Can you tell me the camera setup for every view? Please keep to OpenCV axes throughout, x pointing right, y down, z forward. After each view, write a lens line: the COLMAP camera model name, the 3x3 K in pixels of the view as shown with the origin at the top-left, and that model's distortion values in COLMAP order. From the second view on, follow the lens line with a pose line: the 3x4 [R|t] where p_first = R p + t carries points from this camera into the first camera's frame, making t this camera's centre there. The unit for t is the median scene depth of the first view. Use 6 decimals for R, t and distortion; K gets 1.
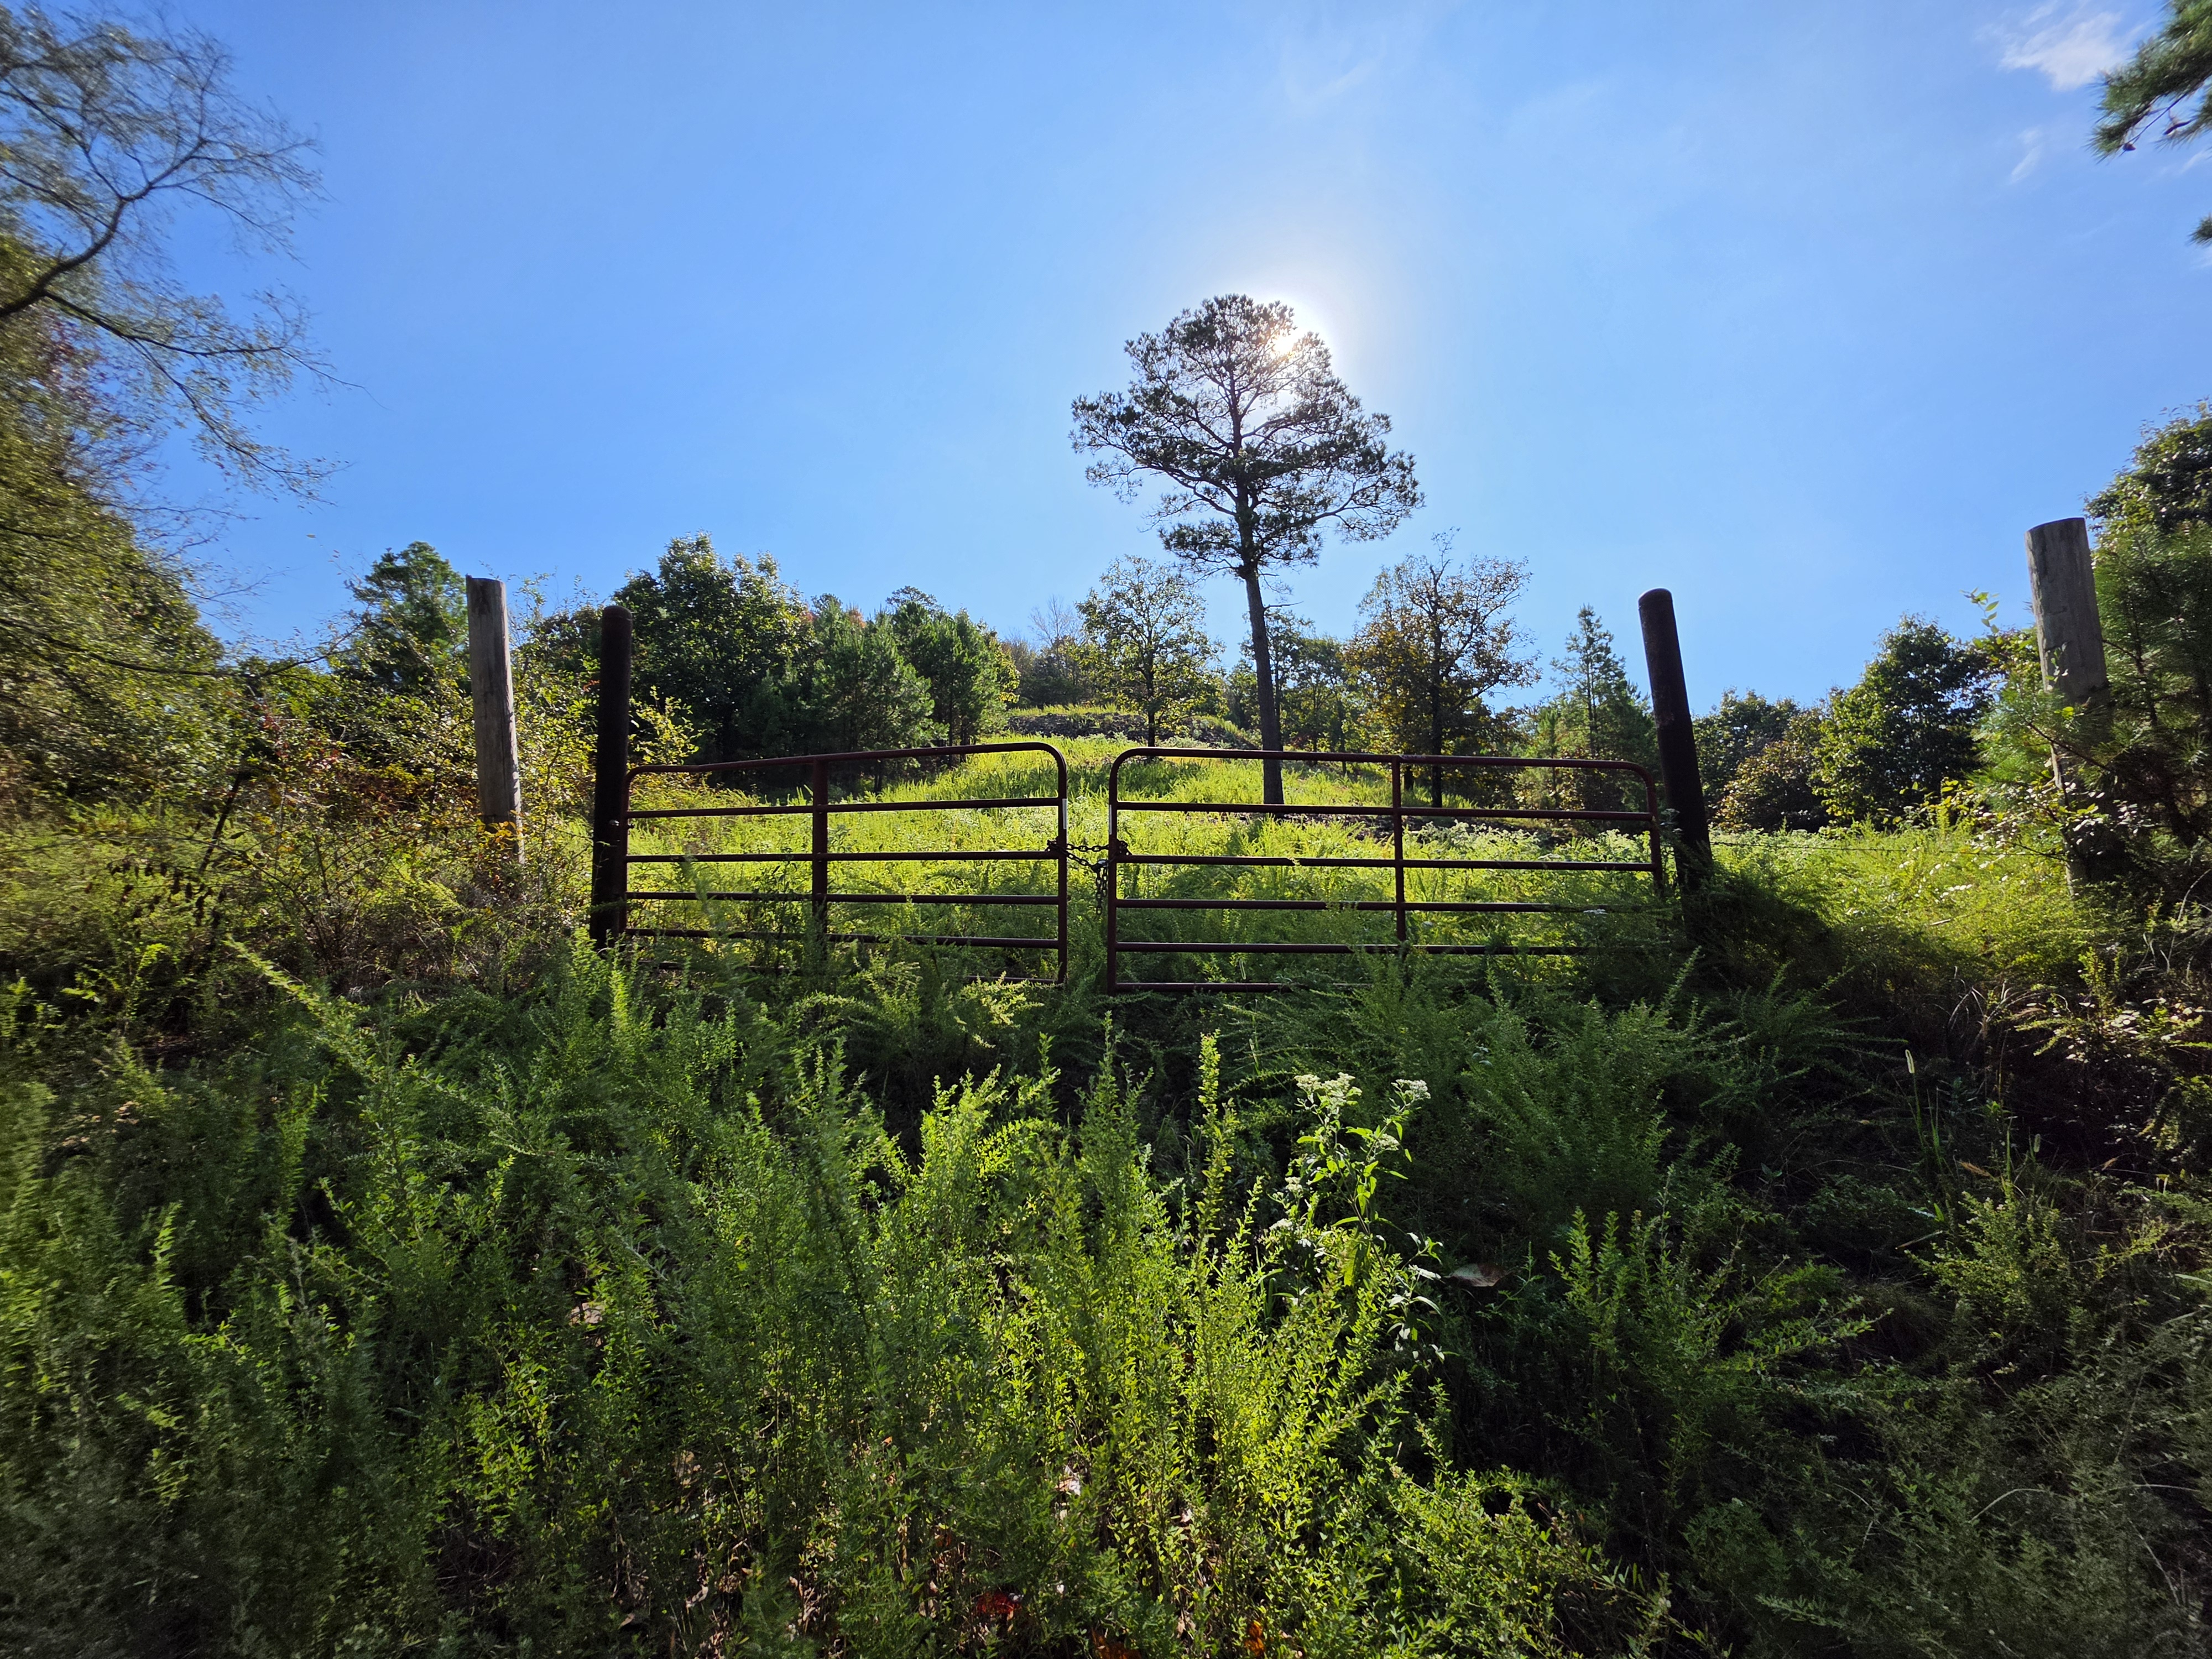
lens RADIAL K [[876.2, 0, 1083.0], [0, 876.2, 835.8], [0, 0, 1]] dist [-0.004929, 0.000546]
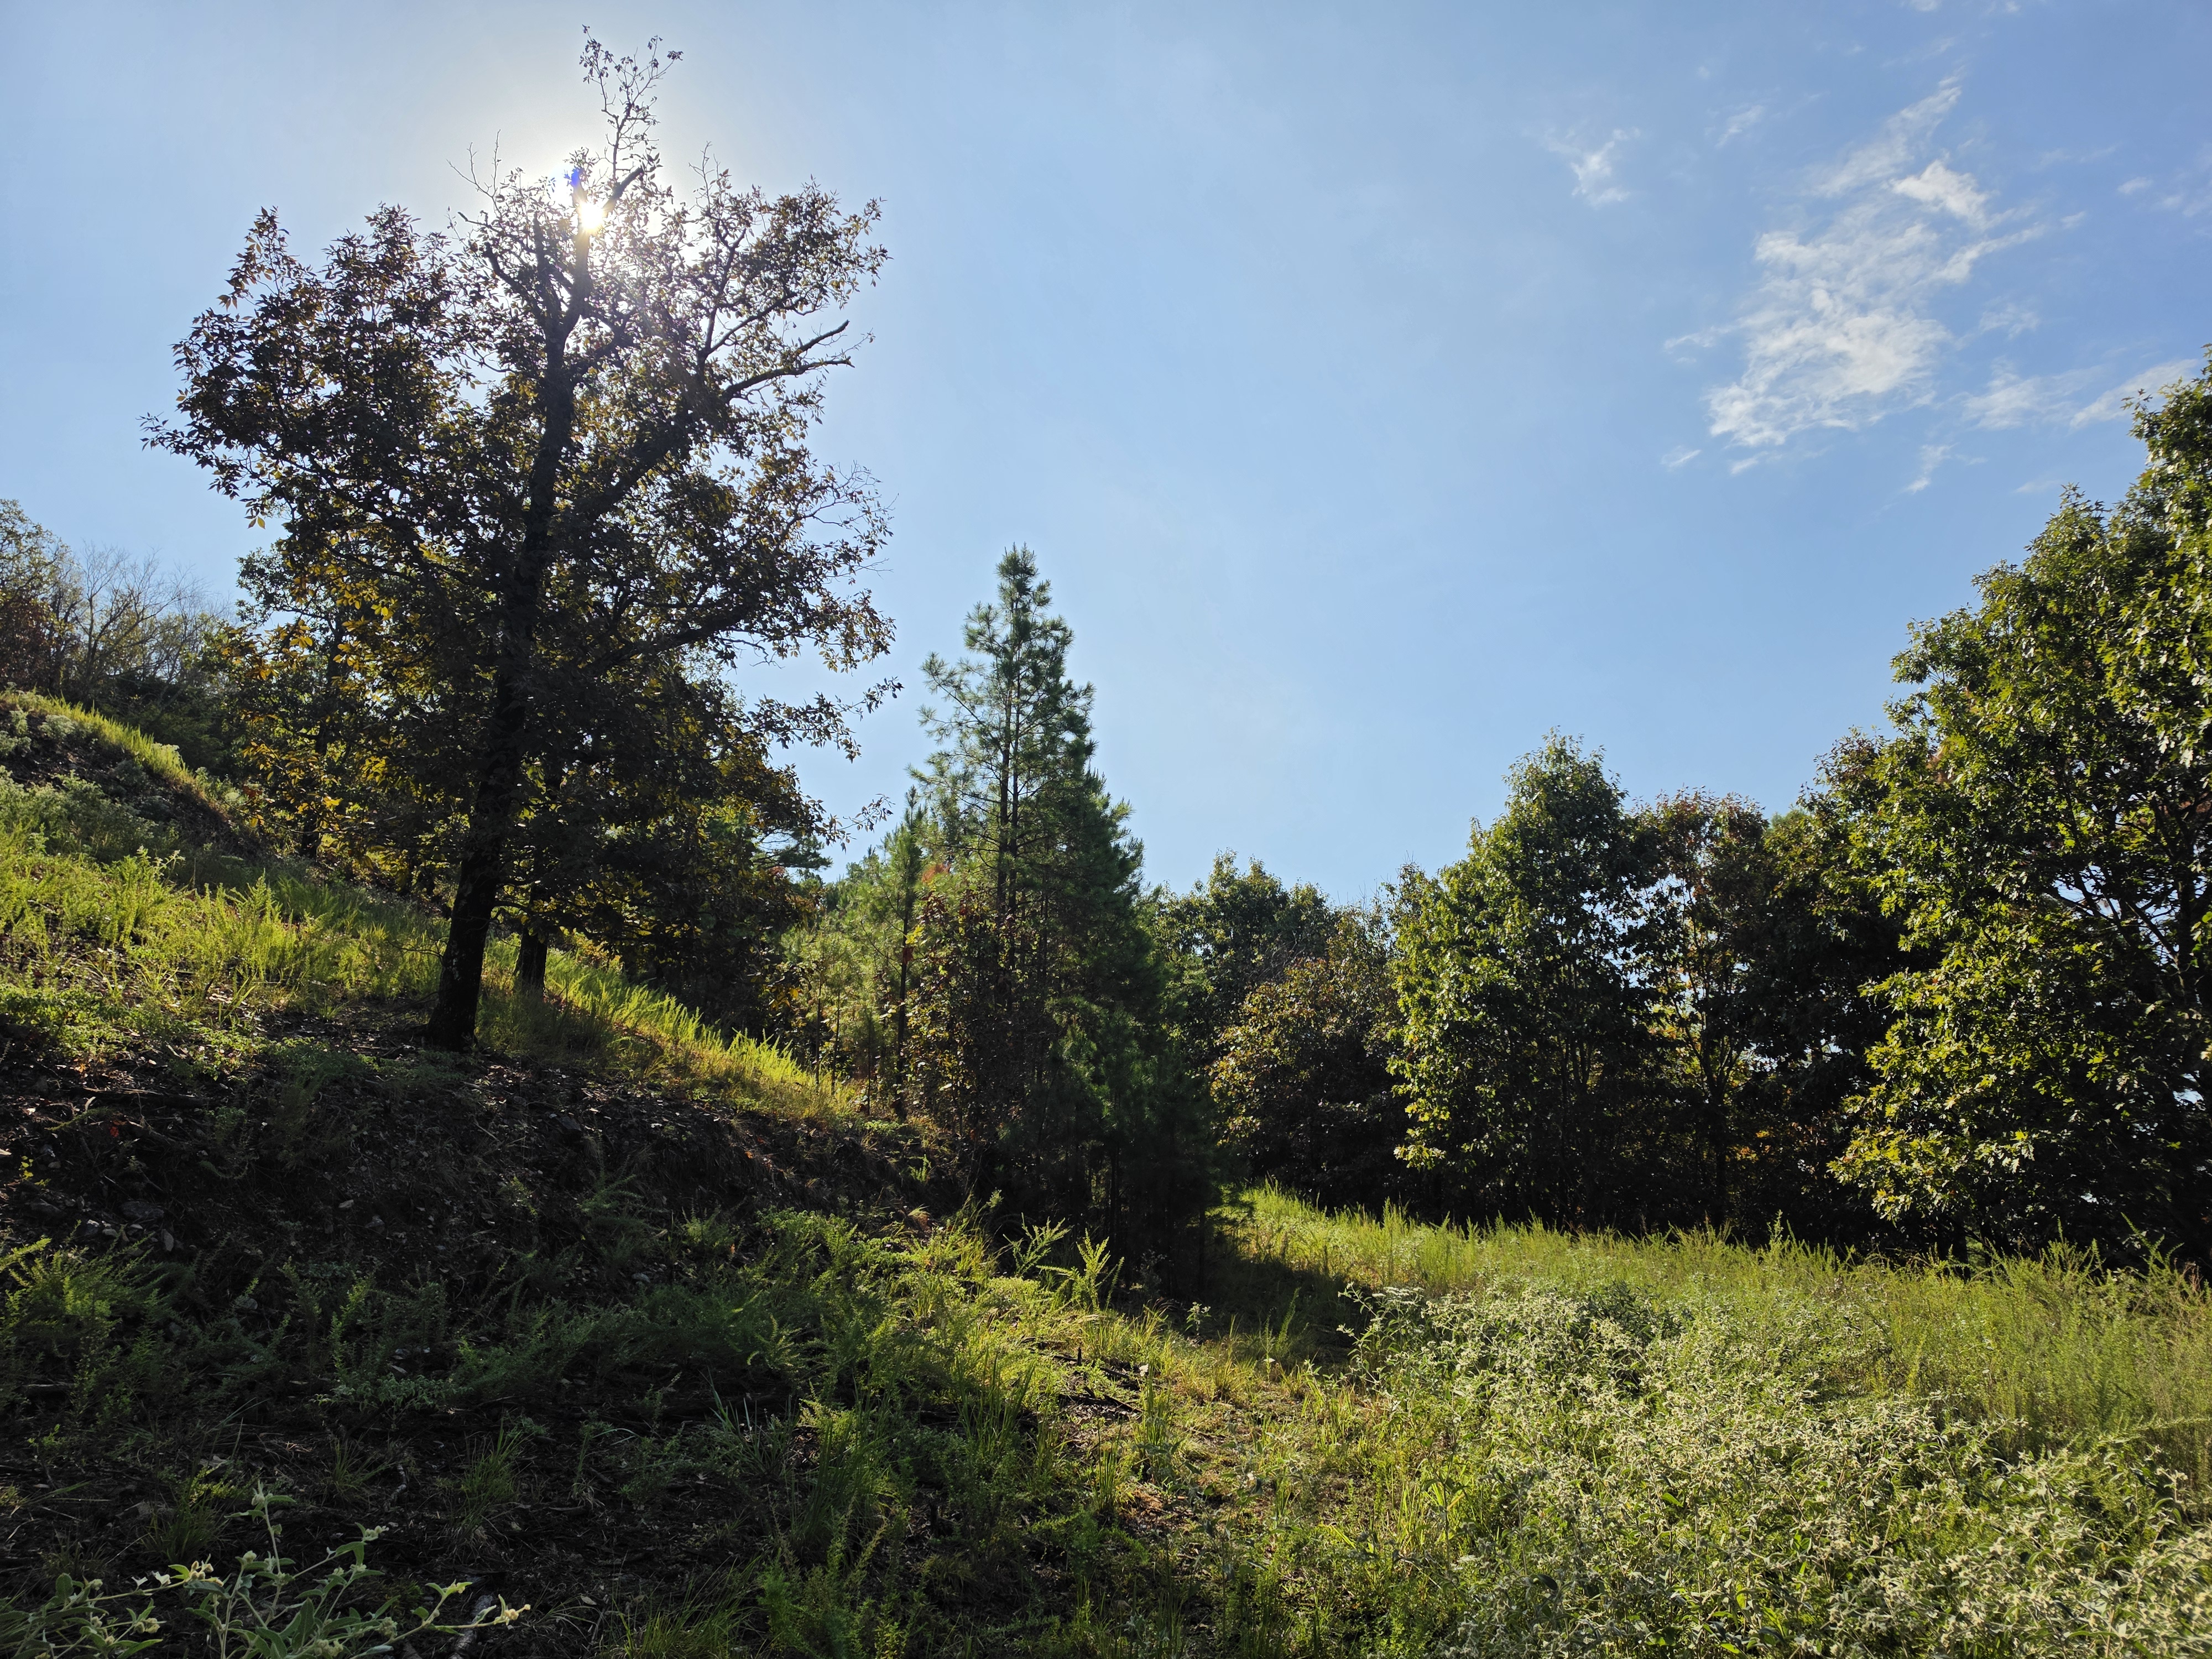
lens RADIAL K [[1492.7, 0, 1100.8], [0, 1492.7, 851.1], [0, 0, 1]] dist [0.060850, -0.079561]
pose [[0.818294, 0.162706, 0.551291, 0.258832], [-0.087164, 0.983134, -0.160779, -0.023148], [-0.568153, 0.083512, 0.818675, 0.444590]]
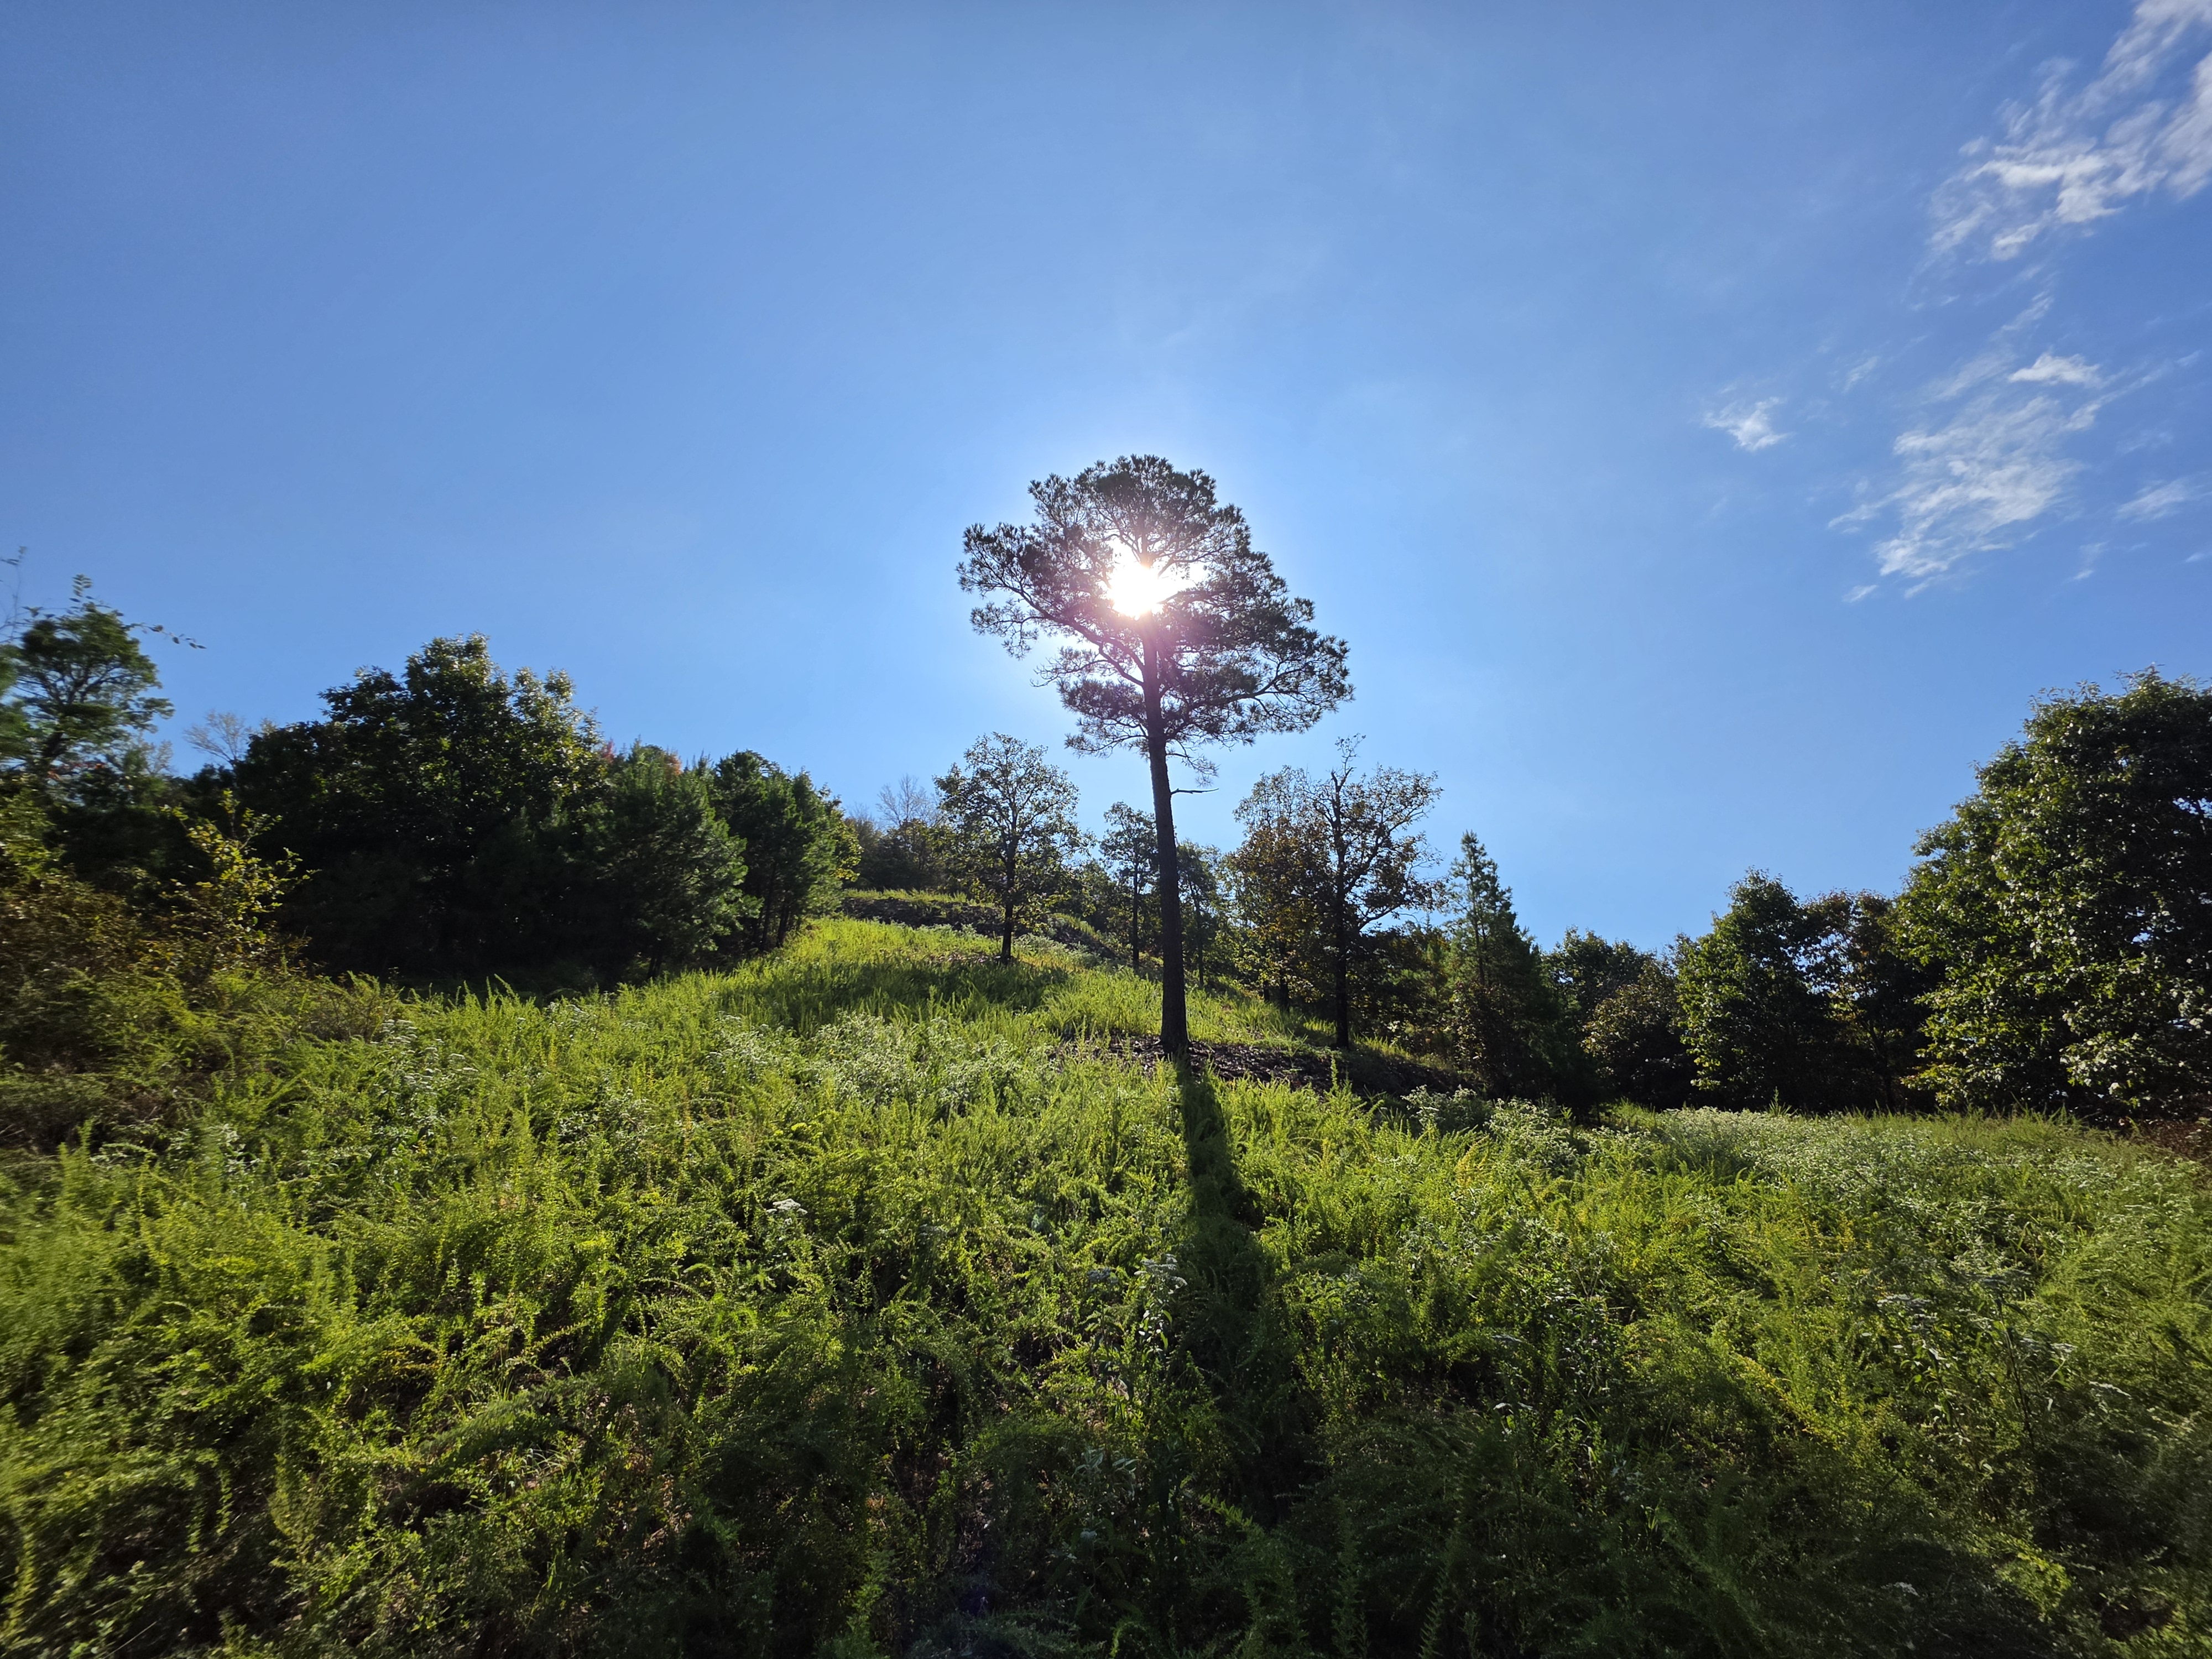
lens RADIAL K [[876.2, 0, 1087.9], [0, 876.2, 827.2], [0, 0, 1]] dist [-0.004929, 0.000546]
pose [[0.979254, 0.097515, 0.177628, -0.012364], [-0.054282, 0.970794, -0.233694, -0.018867], [-0.195229, 0.219203, 0.955947, 0.155160]]
